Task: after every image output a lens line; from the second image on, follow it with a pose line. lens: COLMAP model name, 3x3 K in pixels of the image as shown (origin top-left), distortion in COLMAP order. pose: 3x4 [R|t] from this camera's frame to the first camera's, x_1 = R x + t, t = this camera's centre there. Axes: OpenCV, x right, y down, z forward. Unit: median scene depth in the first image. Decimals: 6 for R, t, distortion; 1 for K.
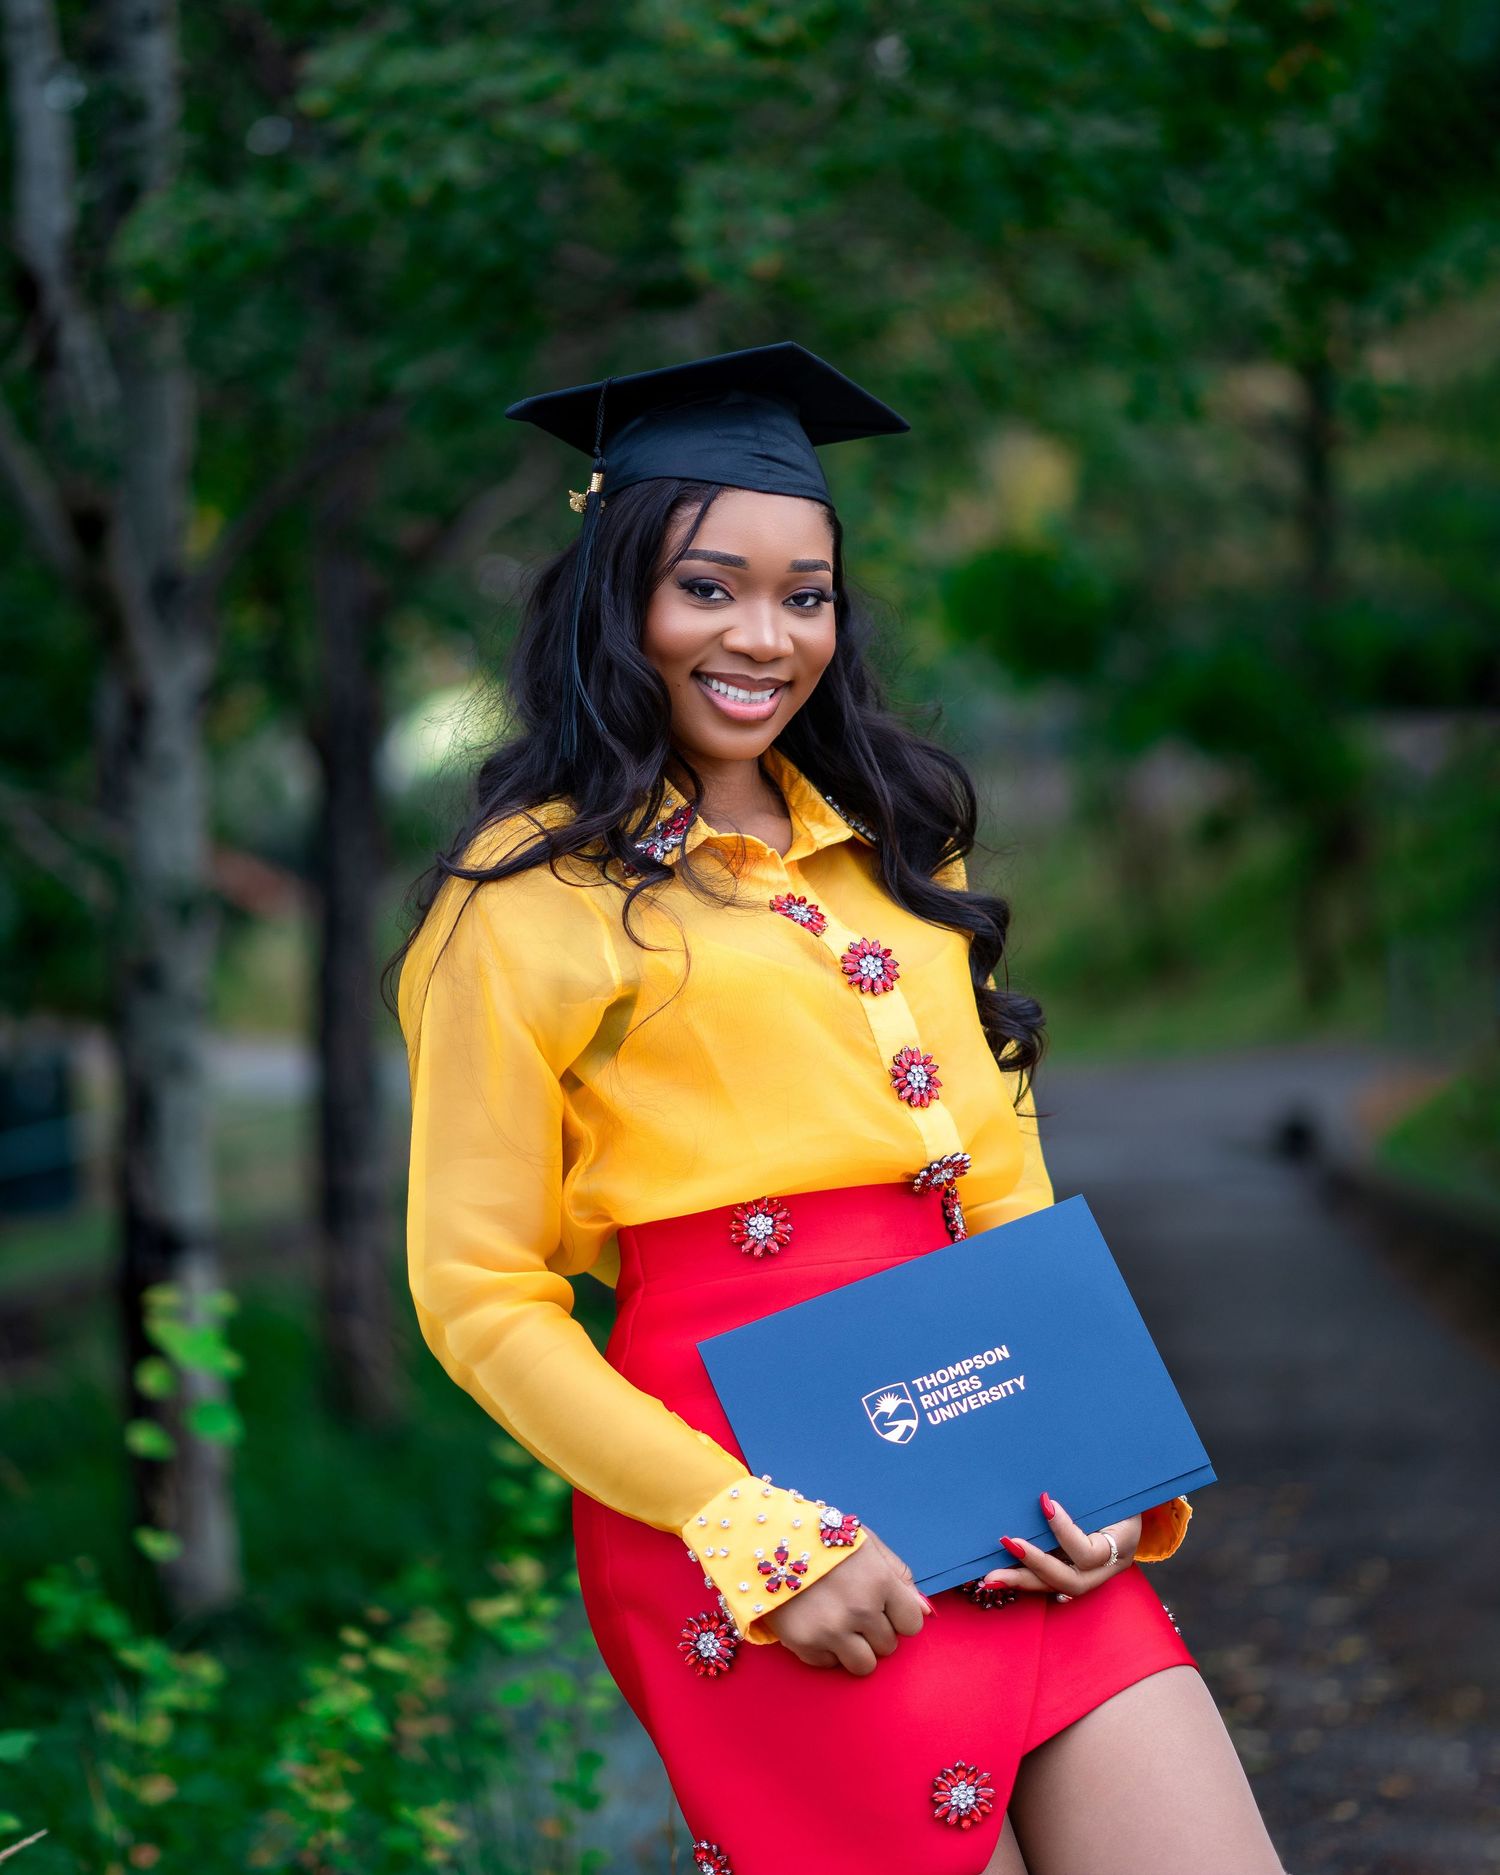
lens RADIAL K [[4940.6, 0, 749.6], [0, 4940.6, 794.5], [0, 0, 1]] dist [-0.018798, -0.156773]
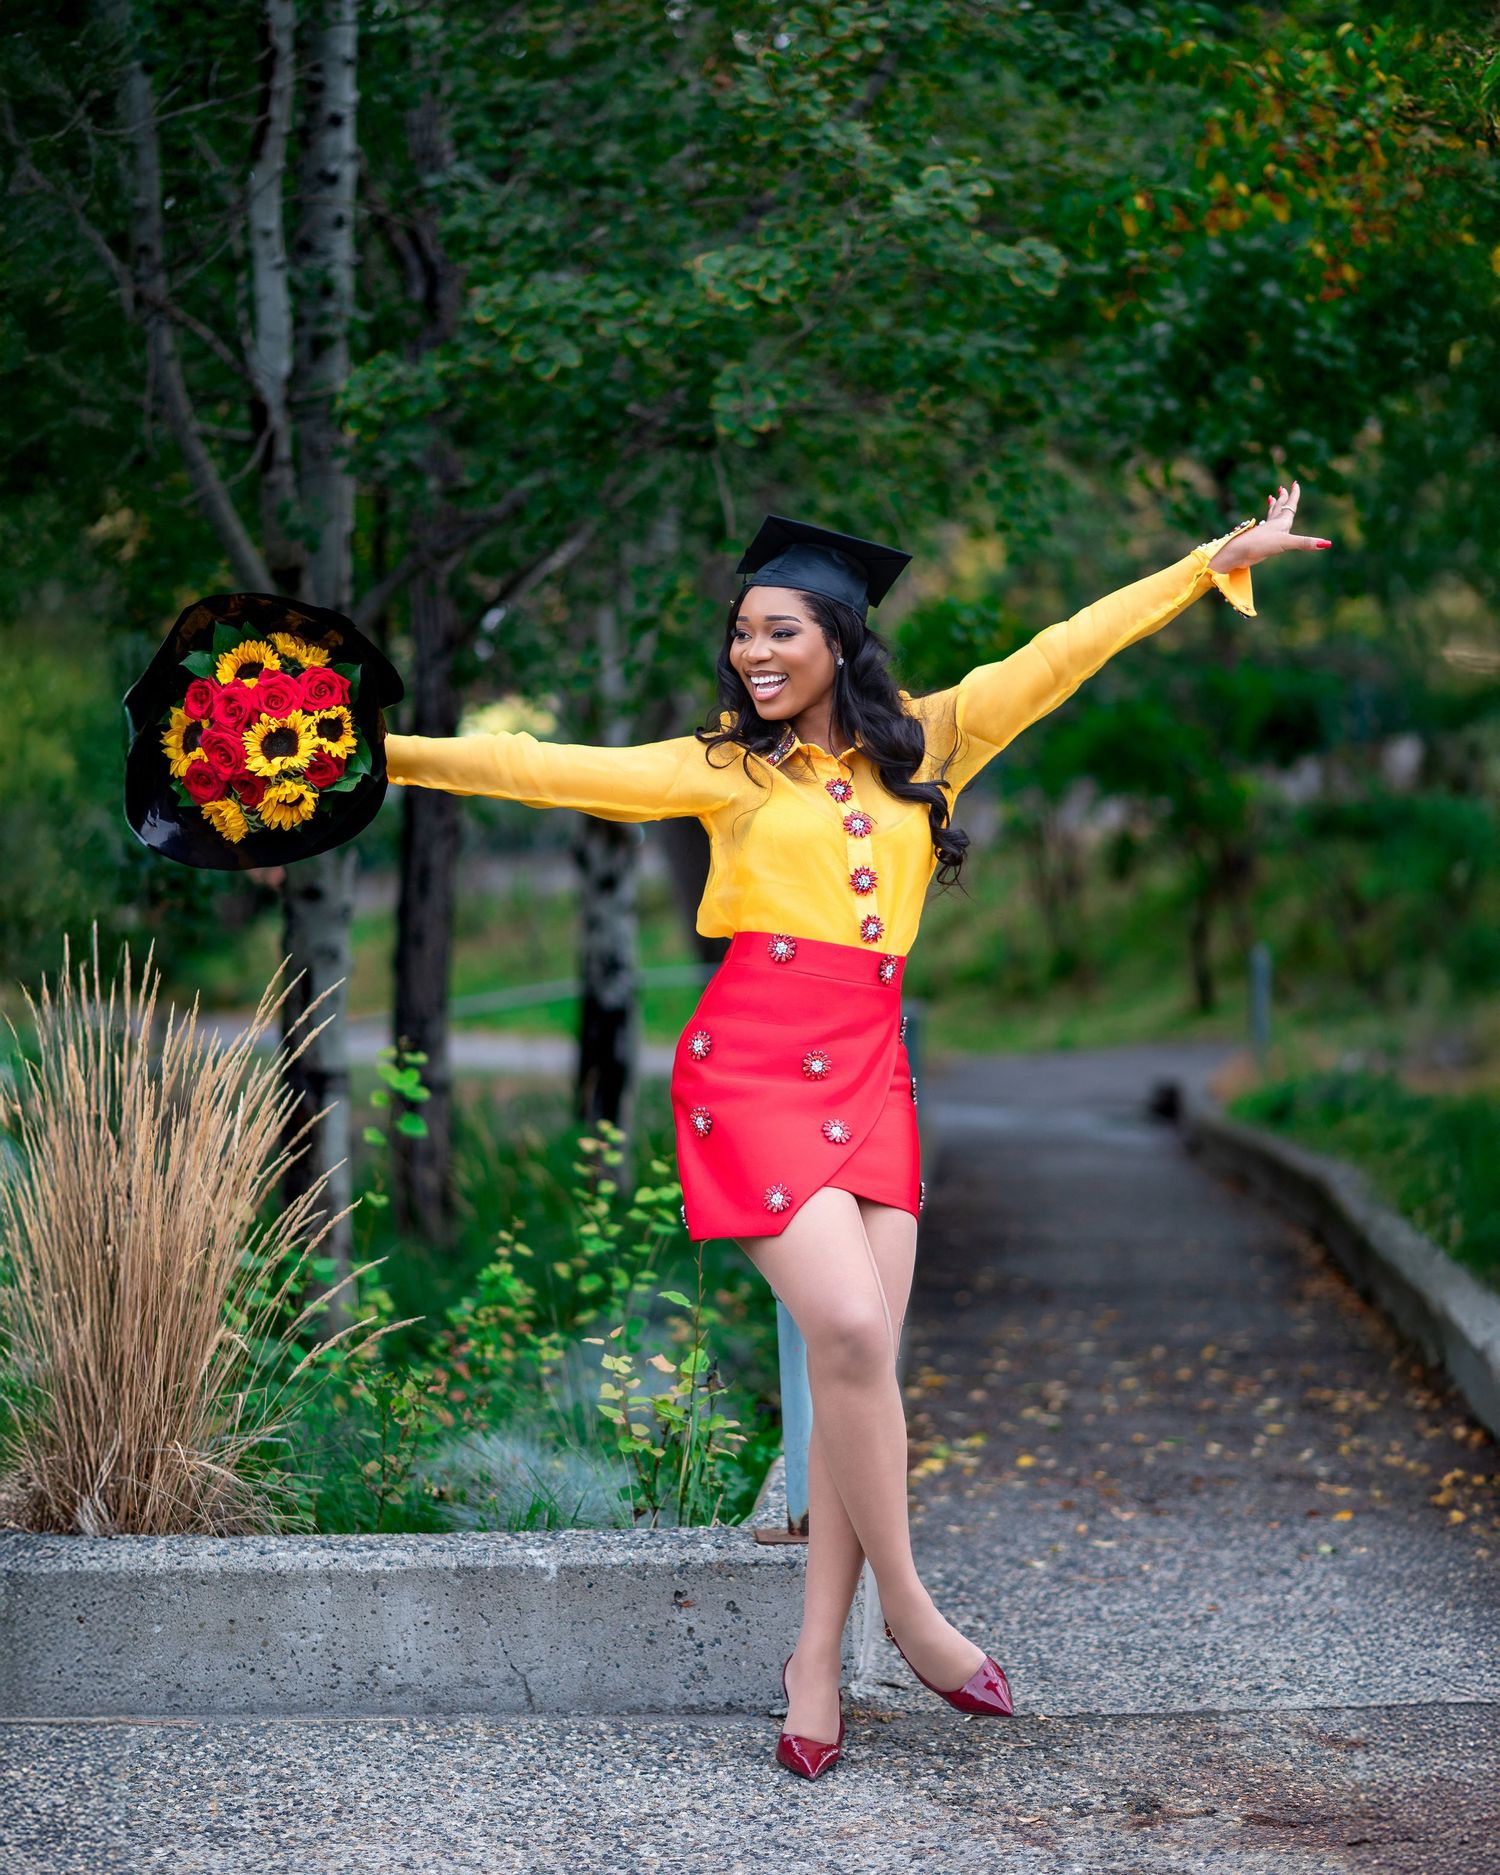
lens RADIAL K [[8660.1, 0, 927.4], [0, 8660.1, 935.6], [0, 0, 1]] dist [0.178512, 2.519308]
pose [[0.998700, 0.037162, 0.034889, -0.031303], [-0.037012, 0.999303, -0.004916, 0.055665], [-0.035047, 0.003618, 0.999379, -1.526216]]
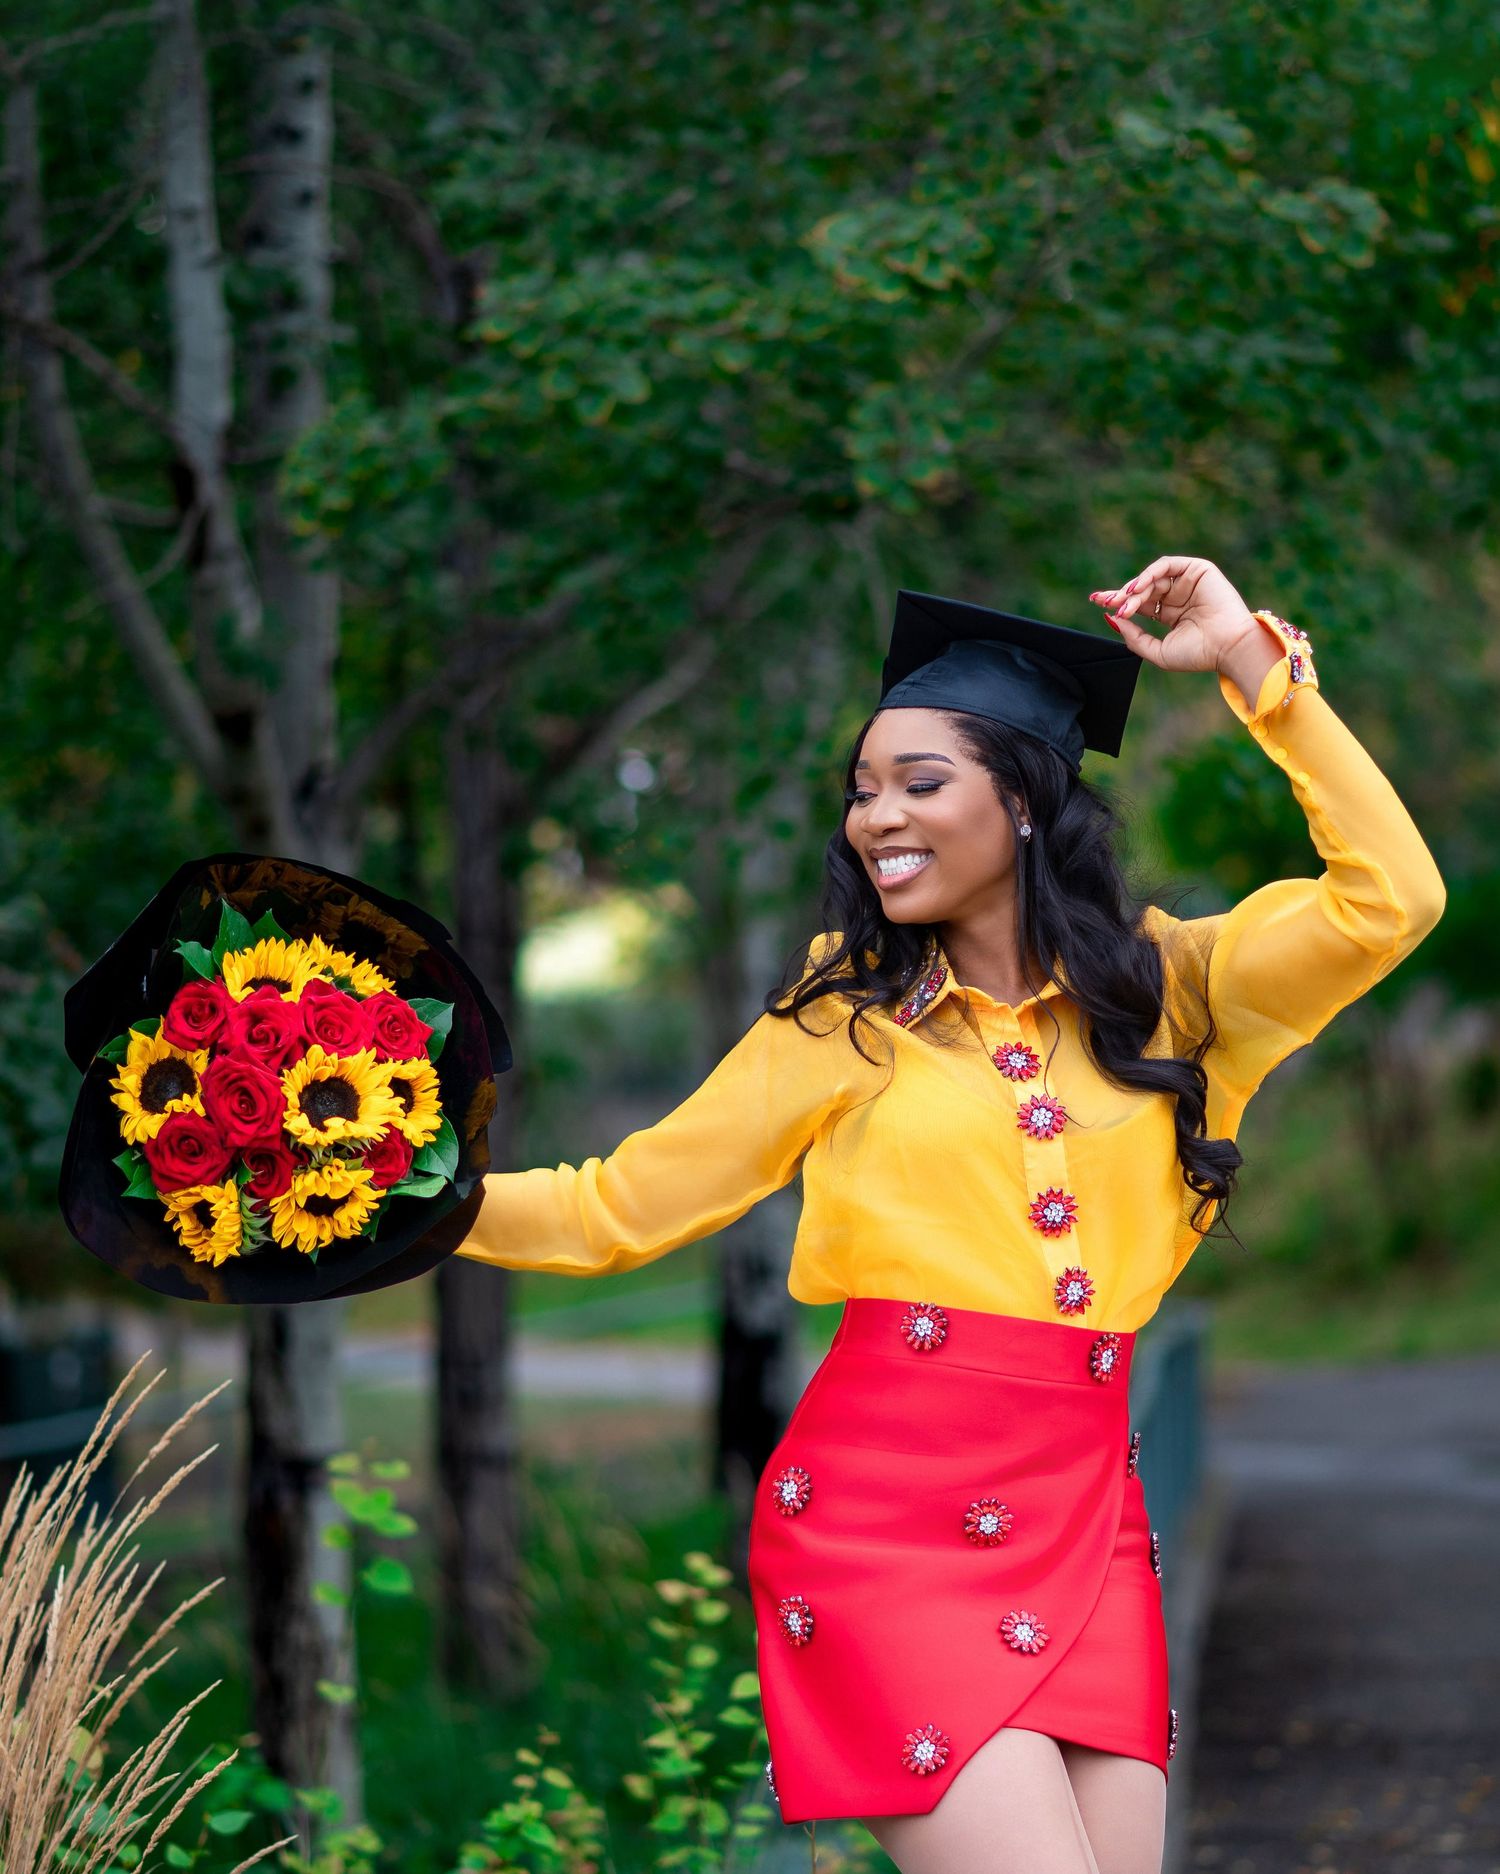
lens RADIAL K [[8655.5, 0, 927.3], [0, 8655.5, 935.1], [0, 0, 1]] dist [0.178512, 2.519308]
pose [[0.999858, 0.016080, -0.005003, 0.011239], [-0.016185, 0.999633, -0.021738, 0.021719], [0.004651, 0.021816, 0.999751, -0.696038]]
